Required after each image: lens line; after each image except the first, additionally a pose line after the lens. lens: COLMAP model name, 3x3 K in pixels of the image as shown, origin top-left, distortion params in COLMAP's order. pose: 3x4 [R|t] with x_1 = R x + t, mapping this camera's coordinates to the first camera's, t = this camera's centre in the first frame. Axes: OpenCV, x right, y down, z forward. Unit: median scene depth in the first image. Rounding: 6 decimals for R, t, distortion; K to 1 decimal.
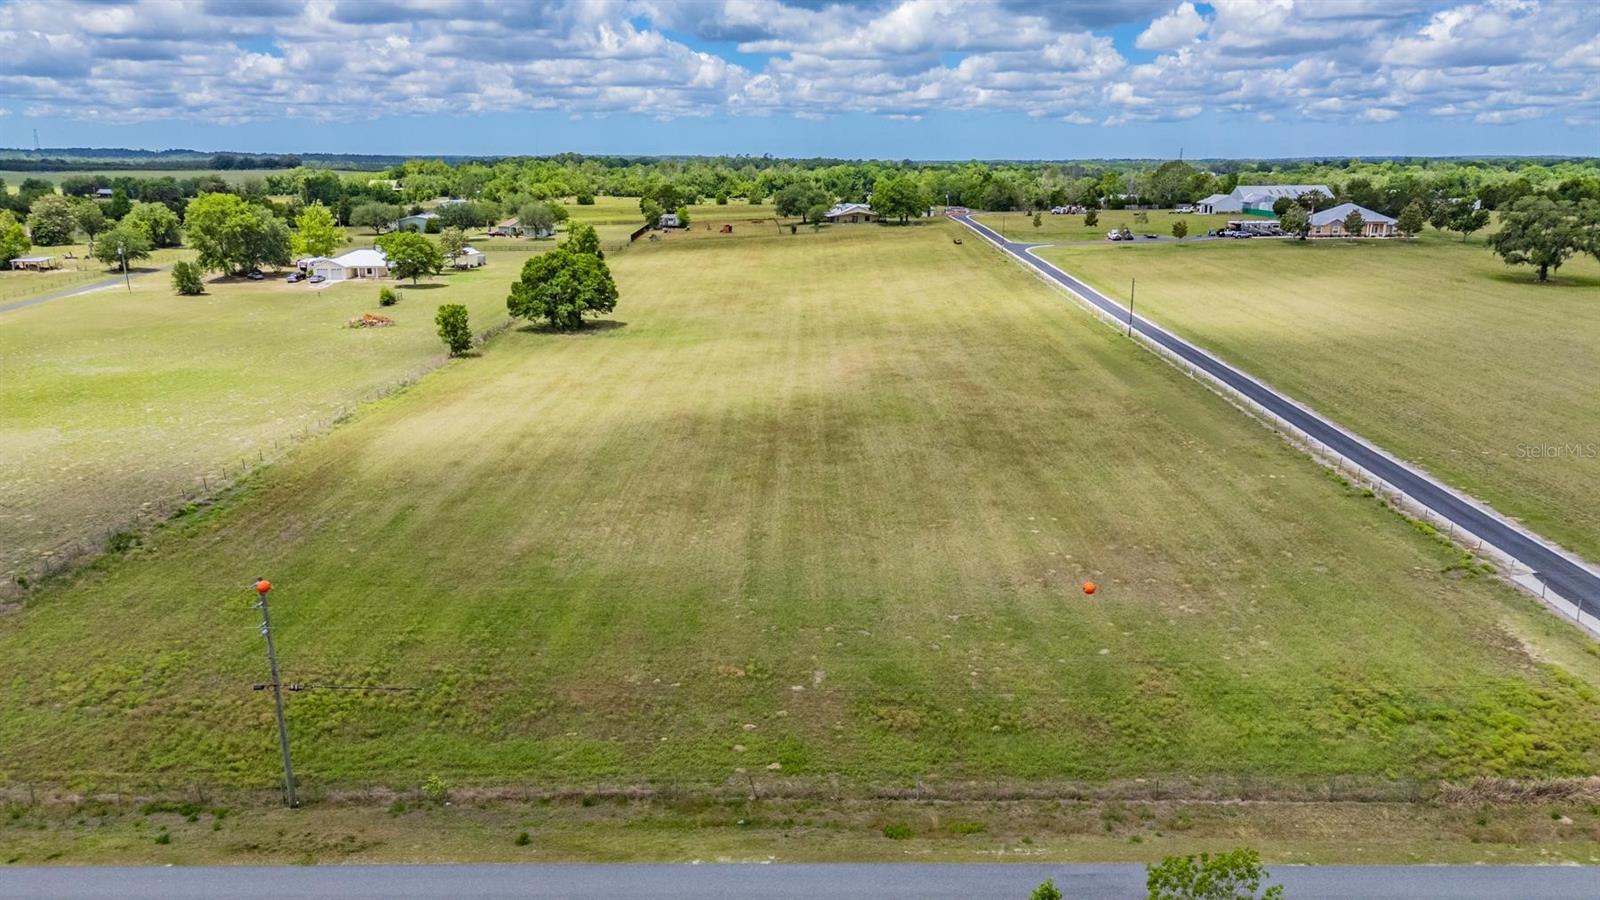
lens RADIAL K [[1175.1, 0, 799.4], [0, 1175.1, 447.3], [0, 0, 1]] dist [0.076548, -0.077211]
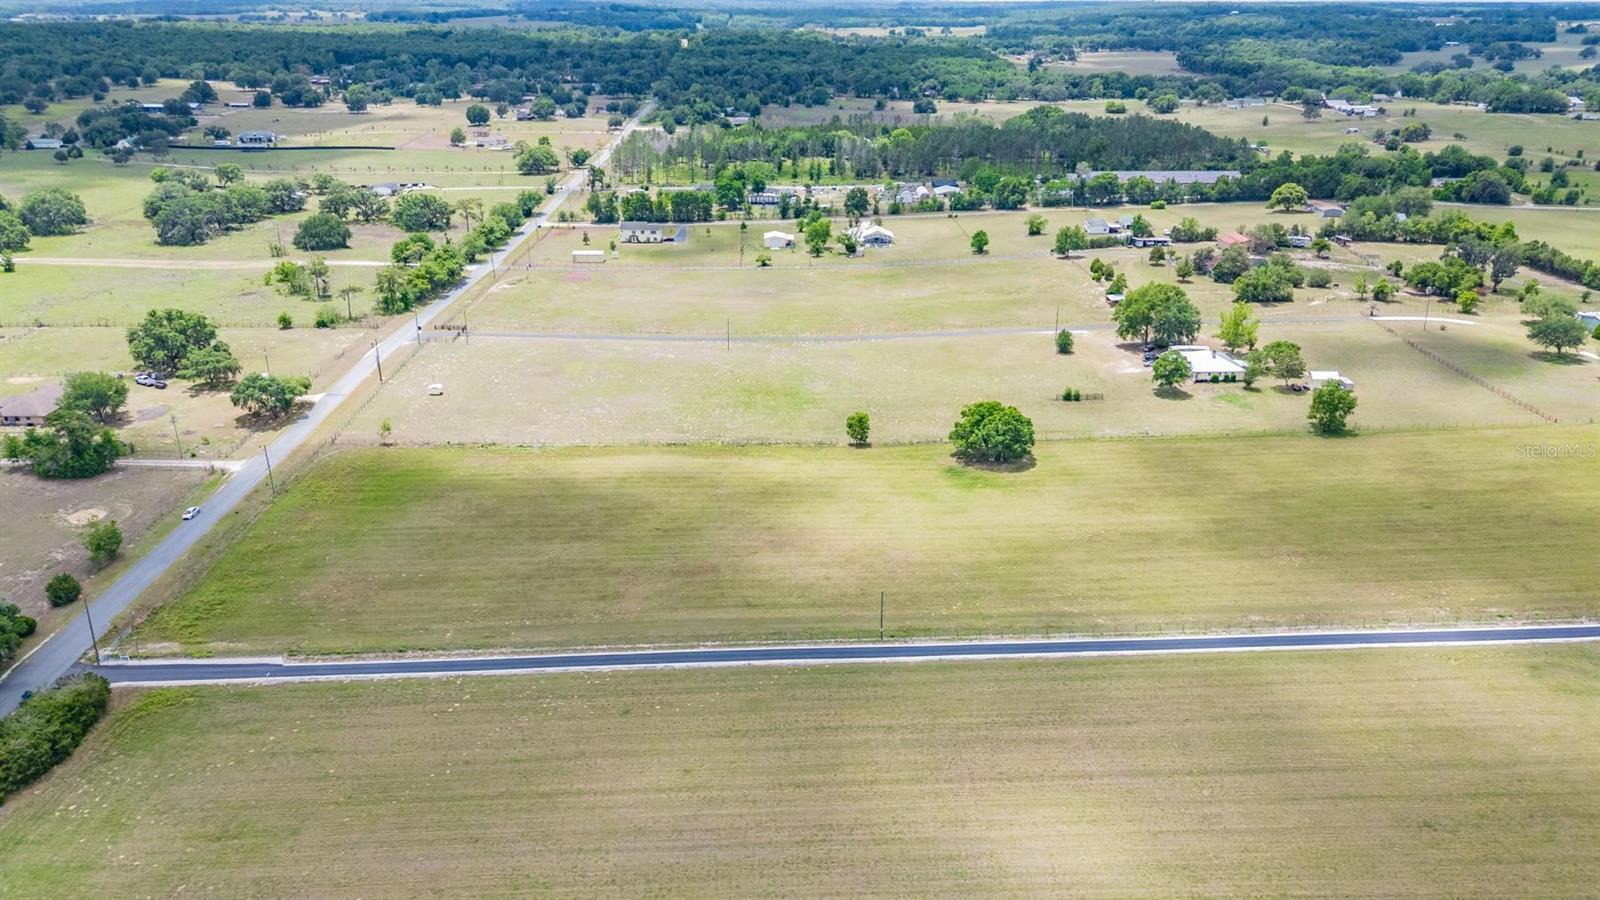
lens RADIAL K [[1175.1, 0, 801.4], [0, 1175.1, 454.2], [0, 0, 1]] dist [0.076548, -0.077211]
pose [[0.028564, 0.360736, -0.932230, 0.806889], [-0.237793, 0.908290, 0.344186, -0.397625], [0.970896, 0.211847, 0.111725, 0.495015]]
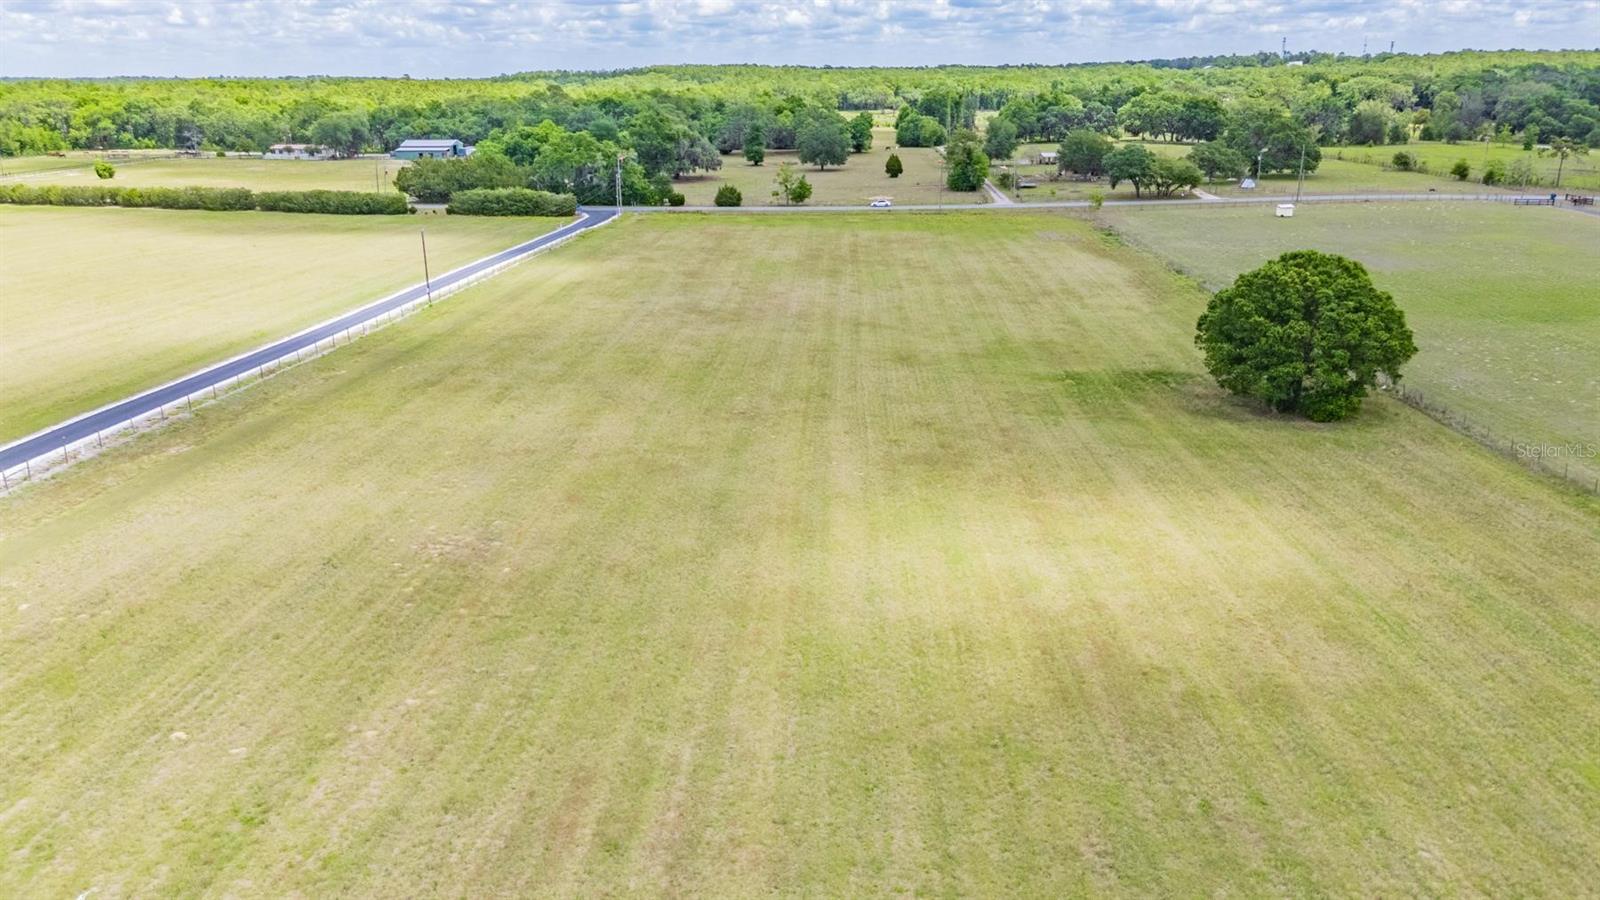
lens RADIAL K [[1175.1, 0, 797.8], [0, 1175.1, 444.8], [0, 0, 1]] dist [0.076548, -0.077211]
pose [[-0.999320, 0.002525, 0.036778, -0.002728], [0.020992, 0.859080, 0.511411, -0.273030], [-0.030304, 0.511836, -0.858549, 1.127235]]
